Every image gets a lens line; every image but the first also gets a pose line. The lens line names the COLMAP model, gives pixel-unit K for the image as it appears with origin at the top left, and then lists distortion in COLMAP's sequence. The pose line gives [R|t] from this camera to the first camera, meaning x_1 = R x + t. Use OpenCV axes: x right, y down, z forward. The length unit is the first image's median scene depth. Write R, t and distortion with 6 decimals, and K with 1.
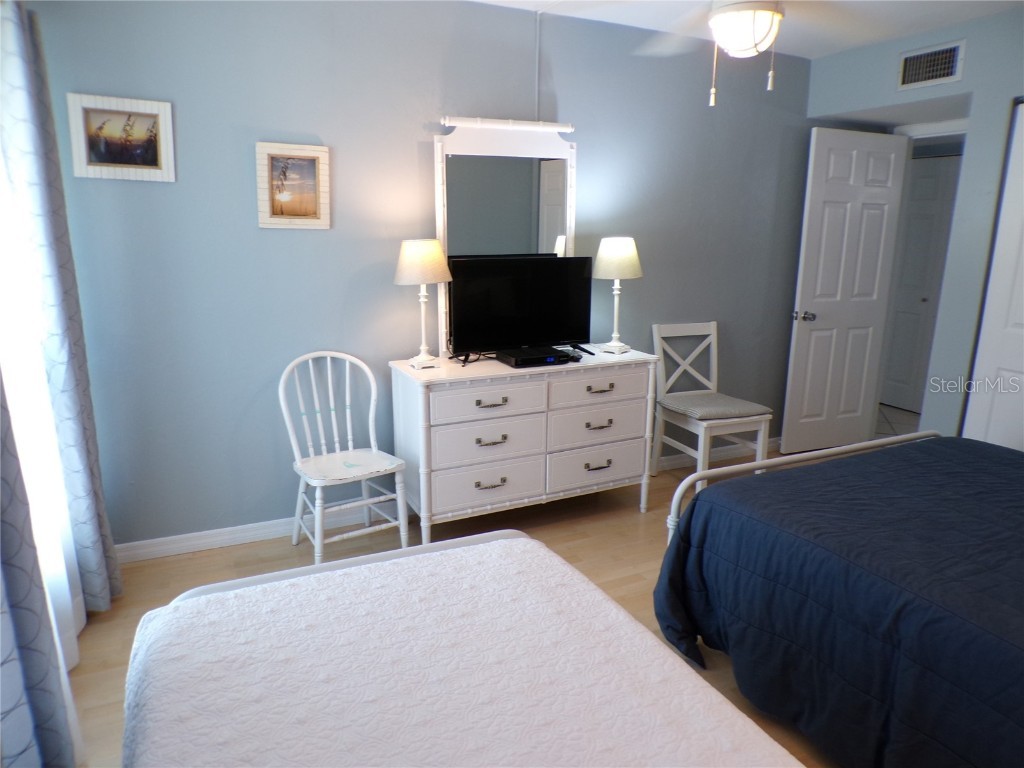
lens RADIAL K [[692.3, 0, 512.2], [0, 692.3, 394.2], [0, 0, 1]] dist [-0.043472, 0.005062]
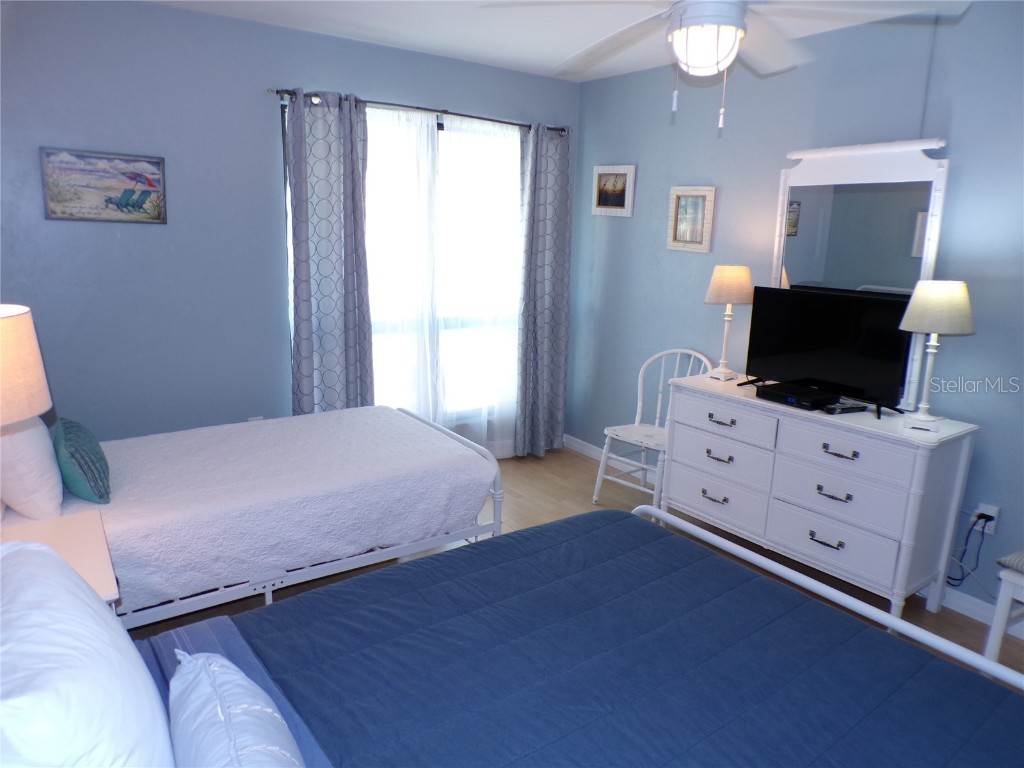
lens RADIAL K [[692.8, 0, 512.6], [0, 692.8, 394.8], [0, 0, 1]] dist [-0.066874, 0.041969]
pose [[0.170093, 0.226885, -0.958954, 0.833455], [-0.265549, 0.947688, 0.177118, -0.114207], [0.948974, 0.224523, 0.221444, 0.416456]]
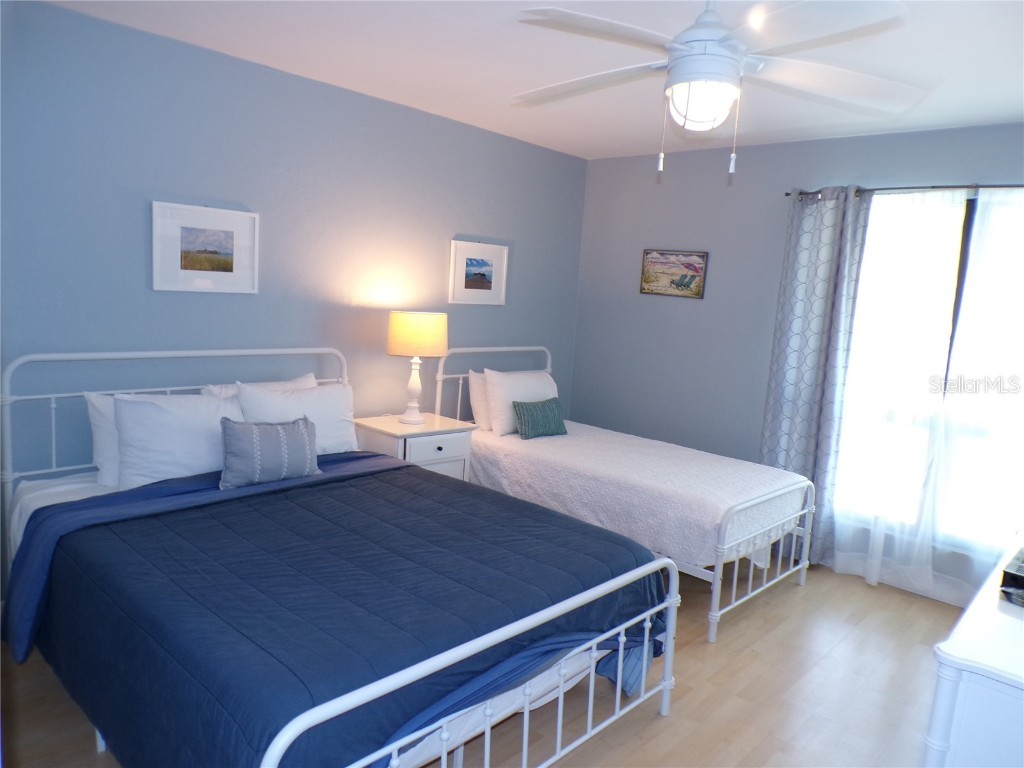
lens RADIAL K [[695.4, 0, 513.4], [0, 695.4, 388.4], [0, 0, 1]] dist [-0.047193, 0.025247]
pose [[-0.930229, -0.026112, -0.366049, 0.609740], [-0.164578, 0.921218, 0.352523, -0.294991], [0.328005, 0.388171, -0.861241, 1.211012]]
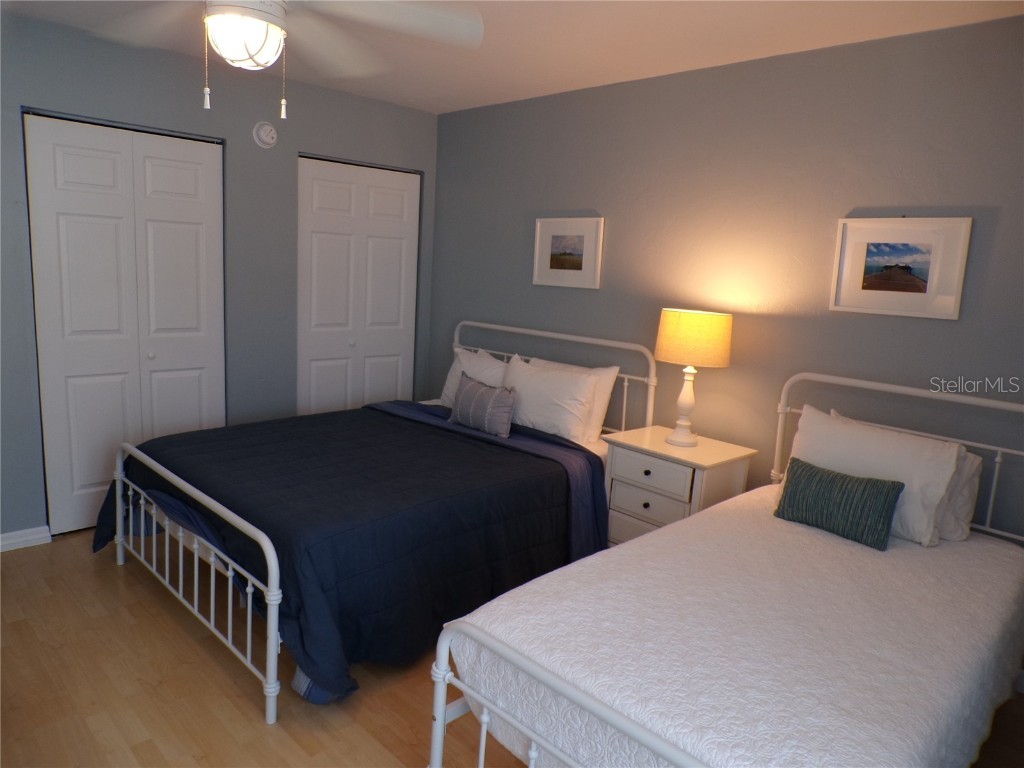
lens RADIAL K [[692.9, 0, 520.6], [0, 692.9, 391.0], [0, 0, 1]] dist [-0.060971, 0.034086]
pose [[-0.337006, -0.200646, 0.919874, -0.434635], [0.169610, 0.948105, 0.268942, -0.173033], [-0.926099, 0.246655, -0.285486, 0.649028]]
